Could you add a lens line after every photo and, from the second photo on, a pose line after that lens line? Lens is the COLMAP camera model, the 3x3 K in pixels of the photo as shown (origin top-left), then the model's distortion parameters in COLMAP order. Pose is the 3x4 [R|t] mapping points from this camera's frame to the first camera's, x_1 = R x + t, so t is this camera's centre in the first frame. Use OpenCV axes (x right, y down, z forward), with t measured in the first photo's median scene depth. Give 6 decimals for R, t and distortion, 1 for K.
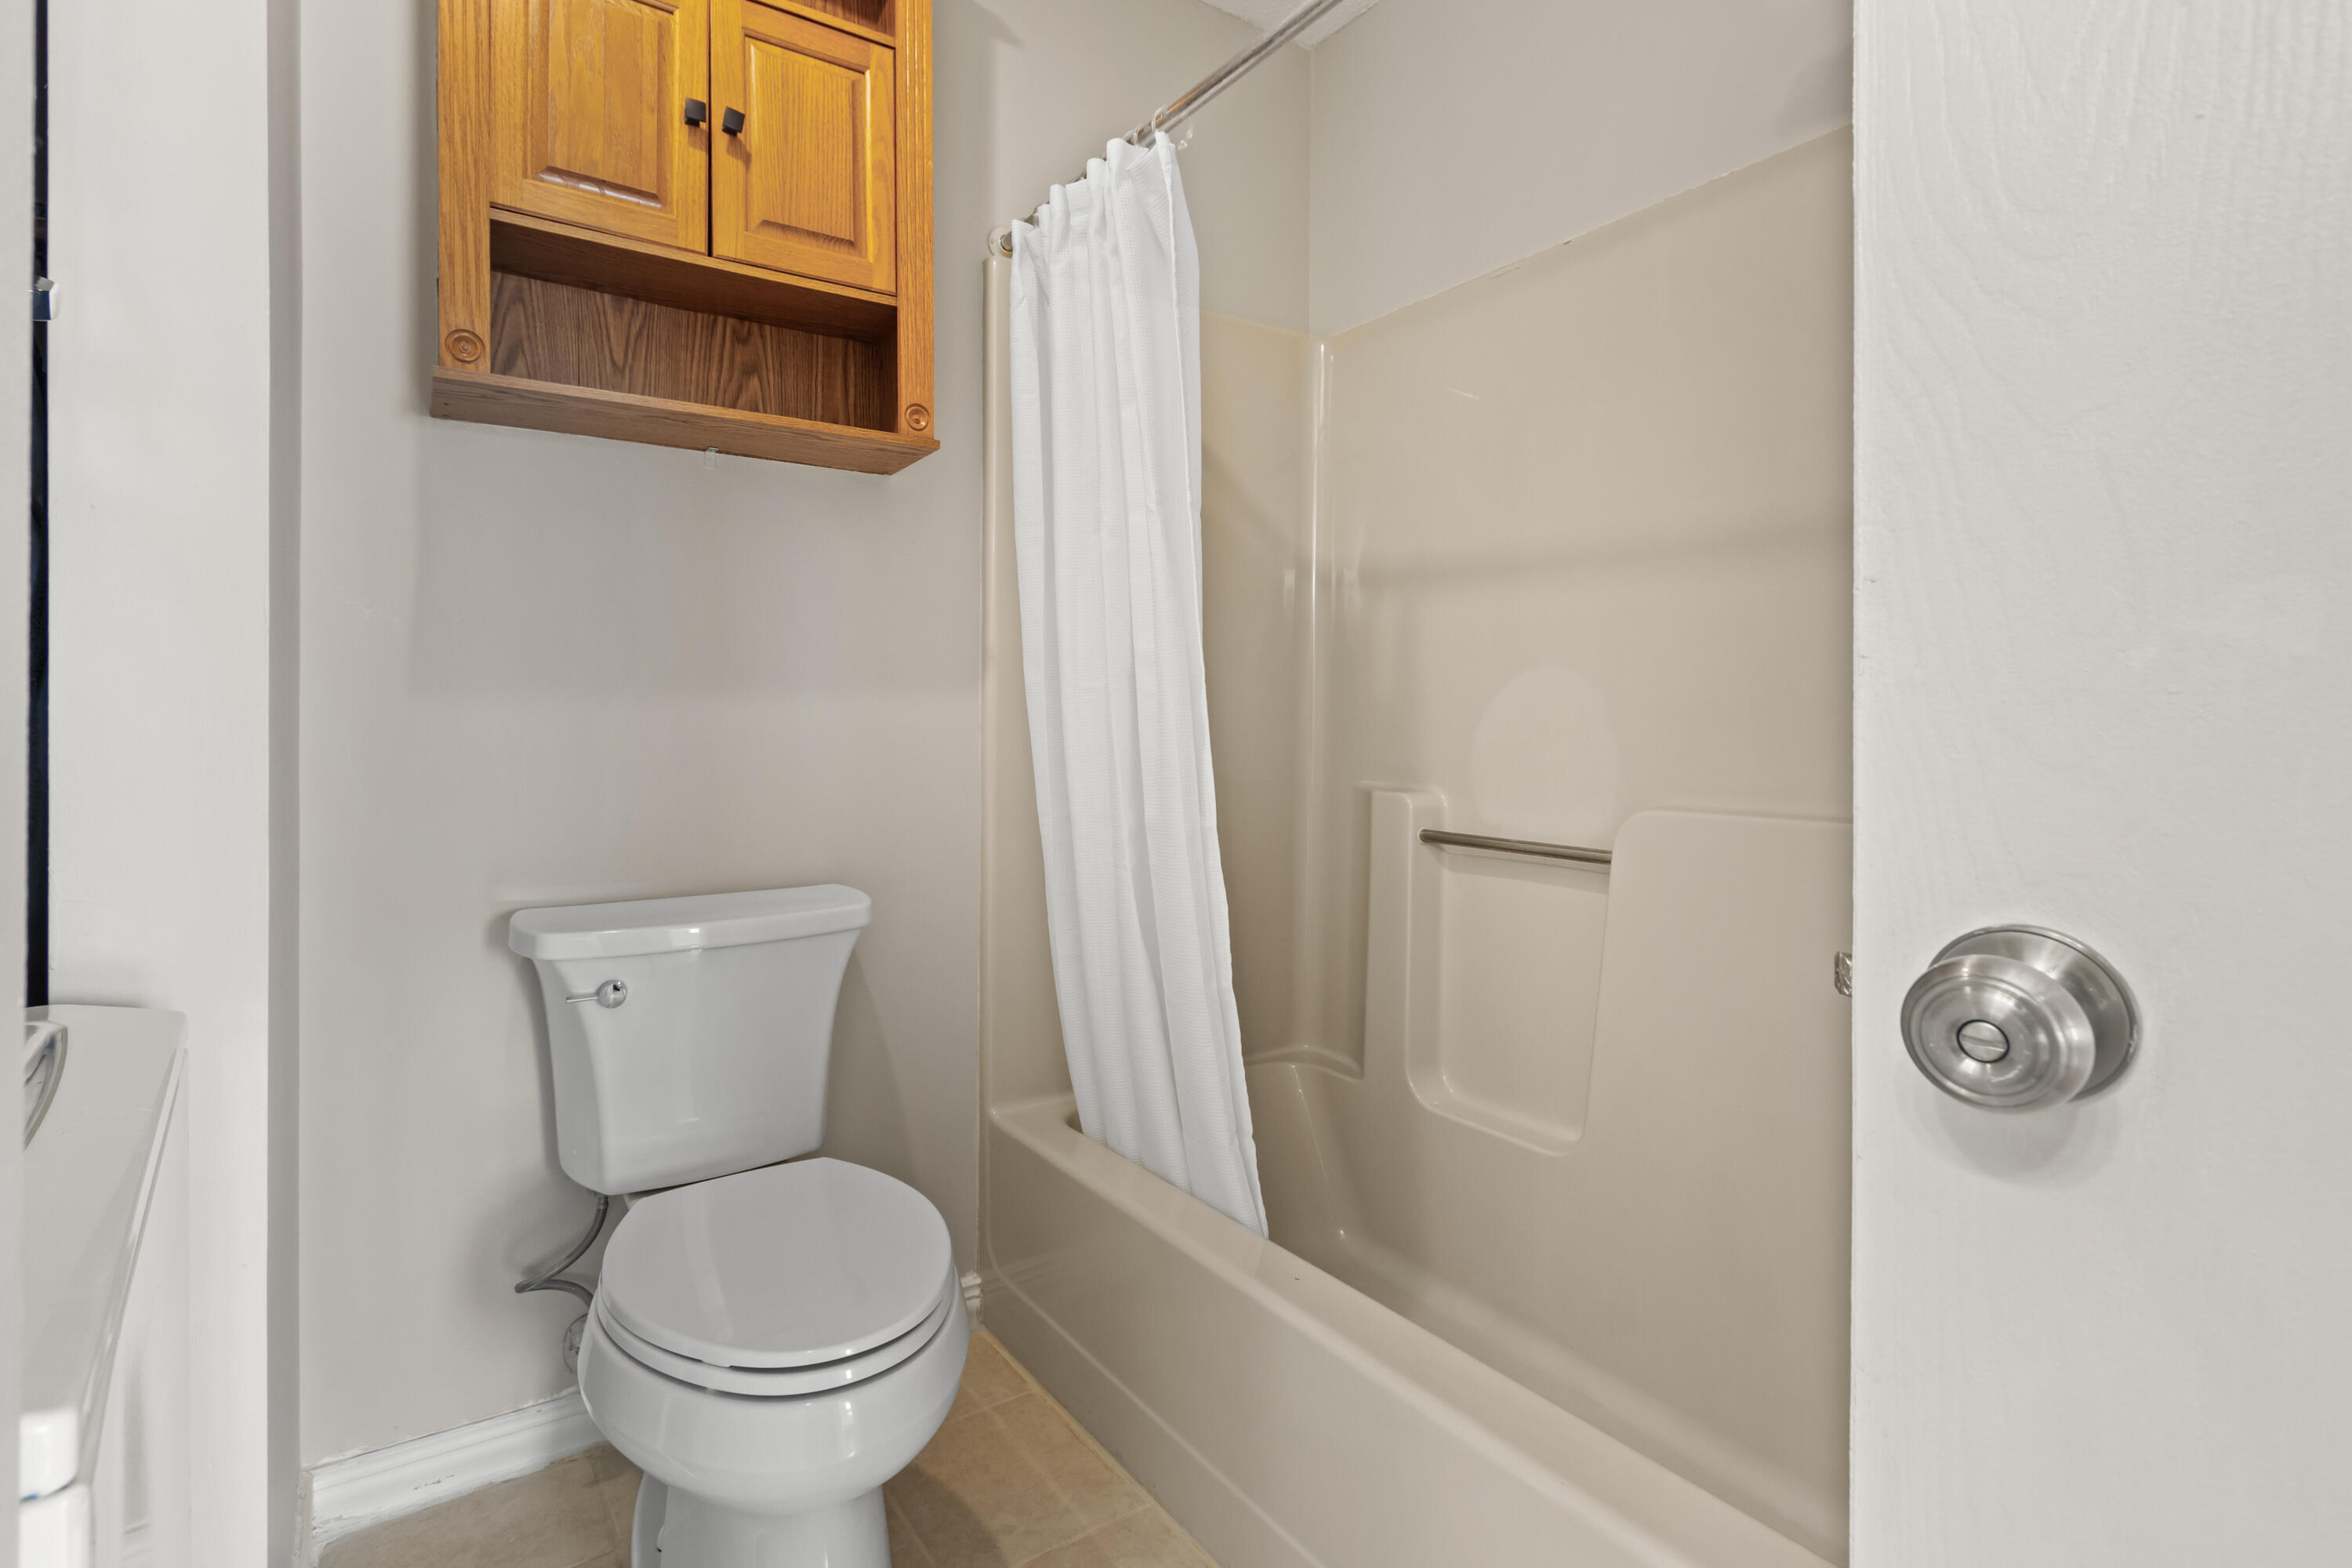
lens RADIAL K [[1100.5, 0, 1128.9], [0, 1100.5, 731.8], [0, 0, 1]] dist [0.002382, -0.001439]
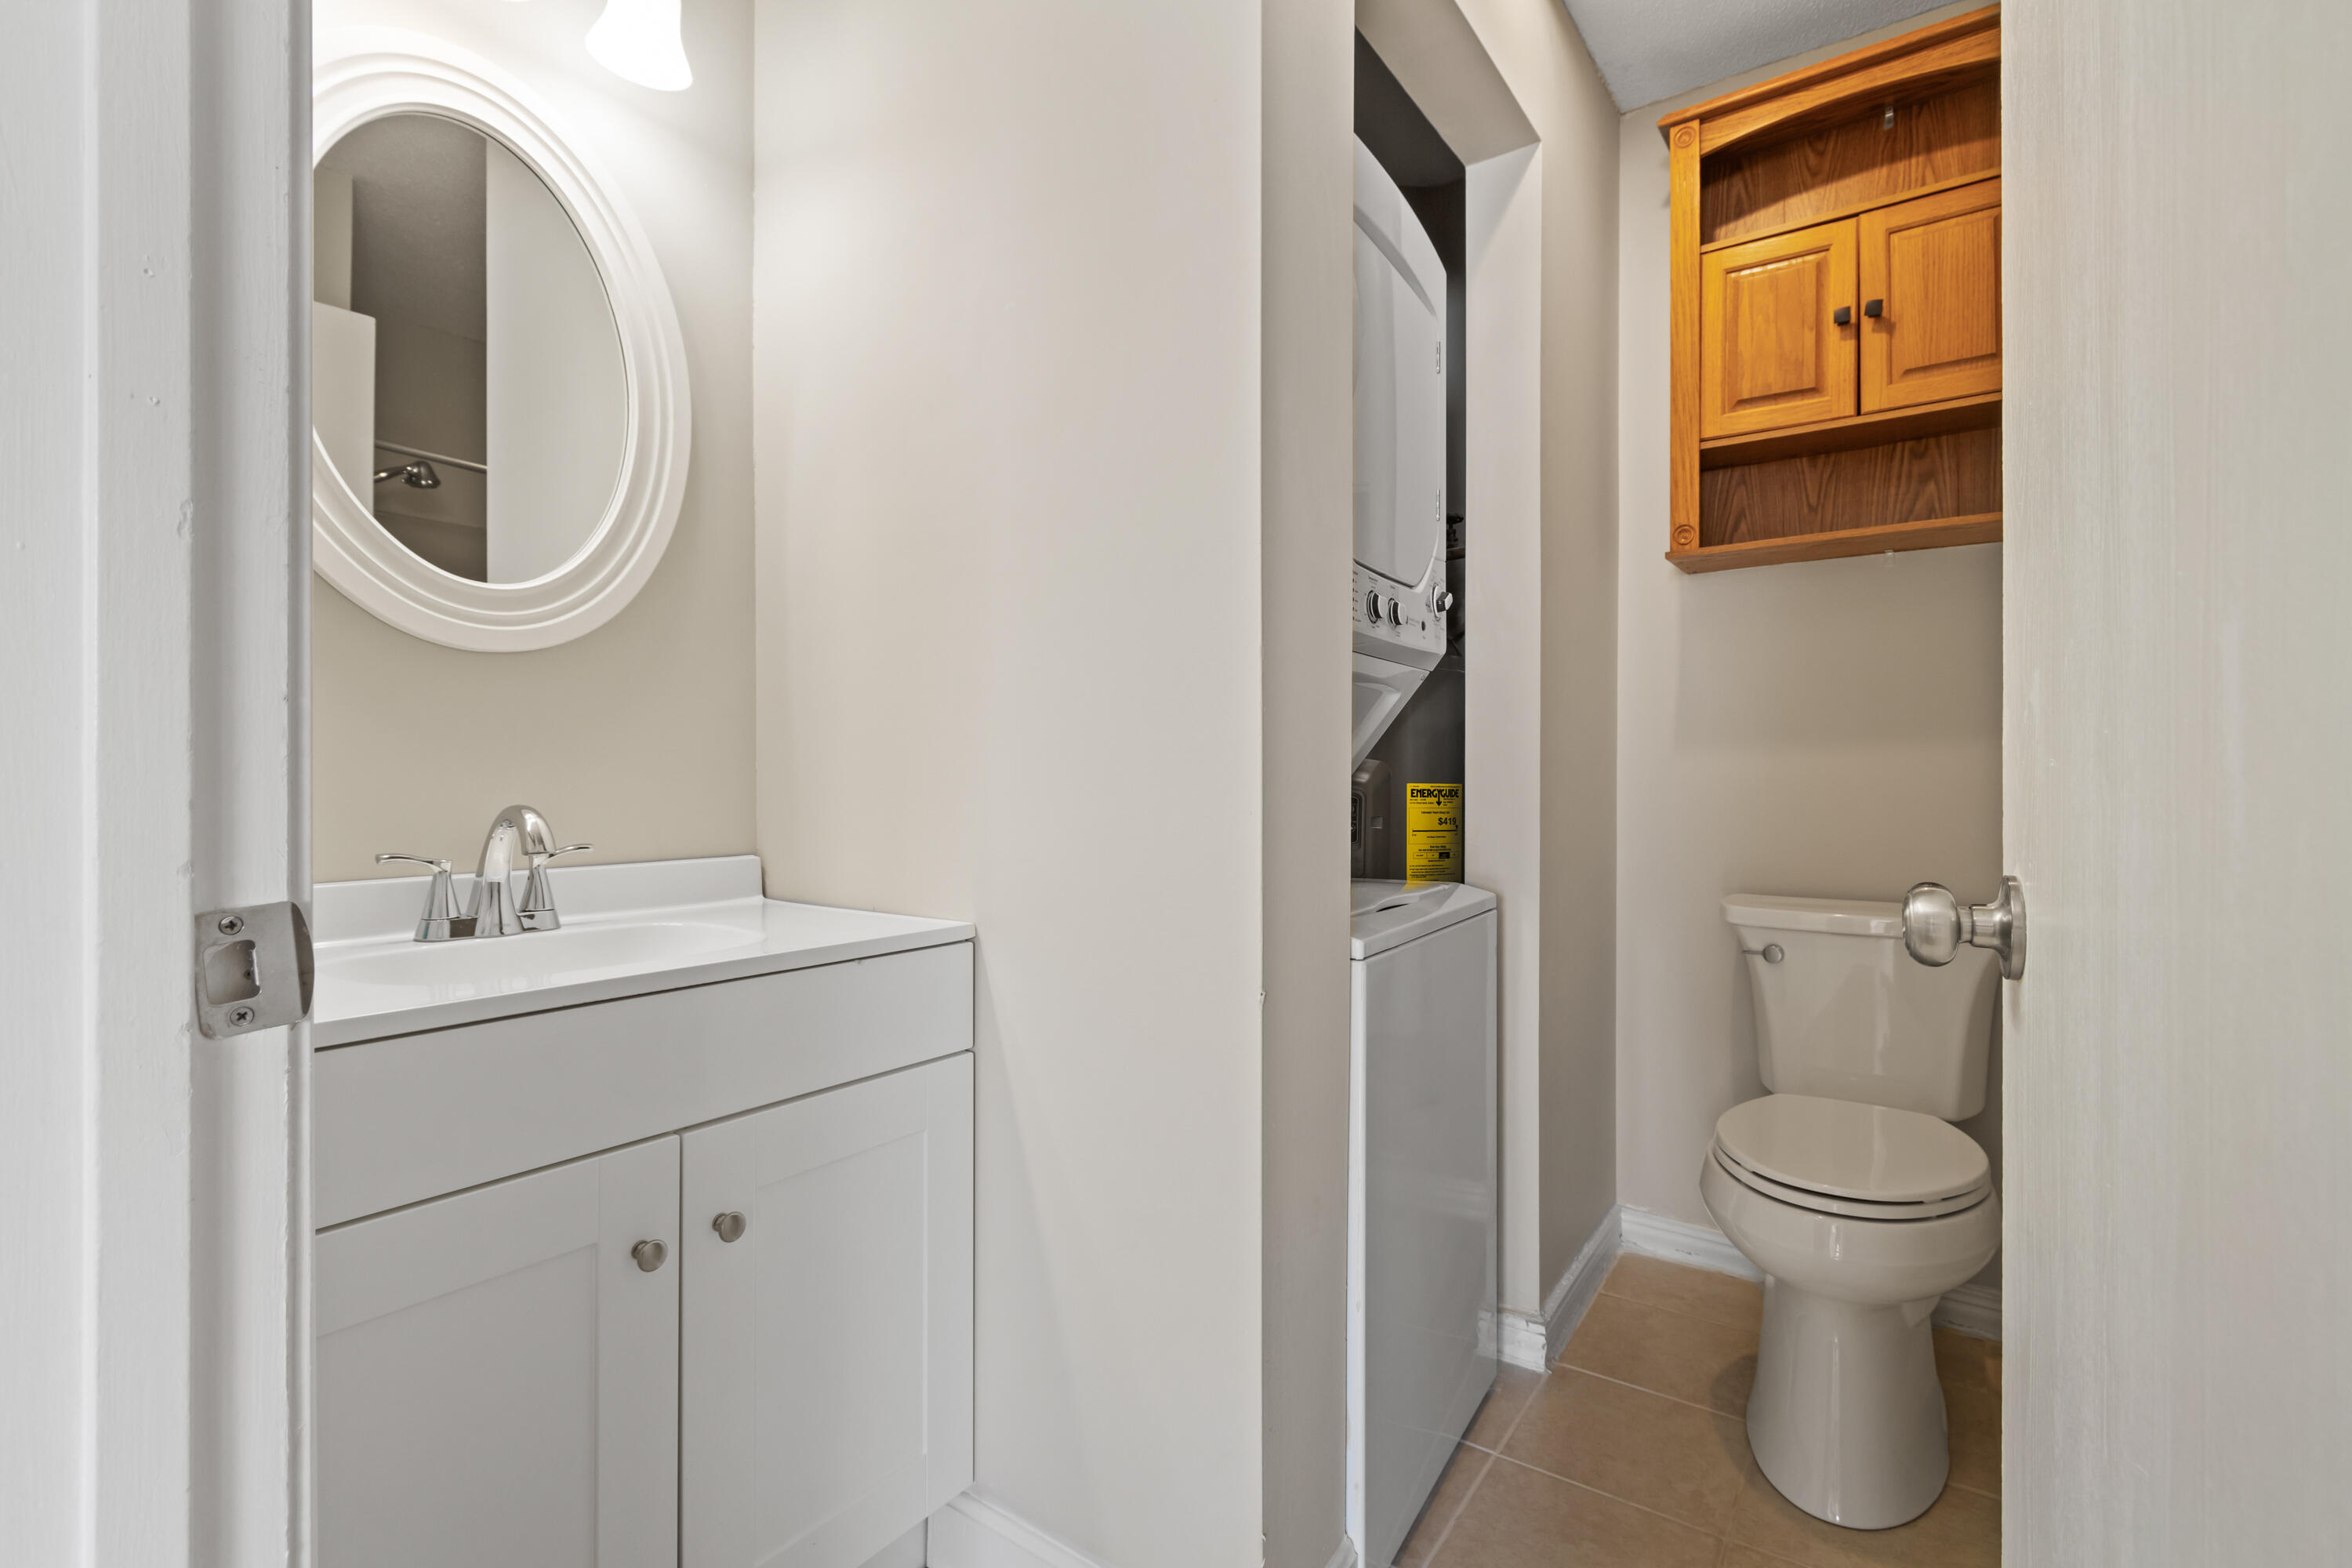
lens RADIAL K [[1100.5, 0, 1174.0], [0, 1100.5, 781.1], [0, 0, 1]] dist [0.002382, -0.001439]
pose [[0.363767, 0.000824, -0.931490, 0.547856], [-0.005116, 0.999986, -0.001113, 0.014996], [0.931476, 0.005170, 0.363766, -0.246866]]
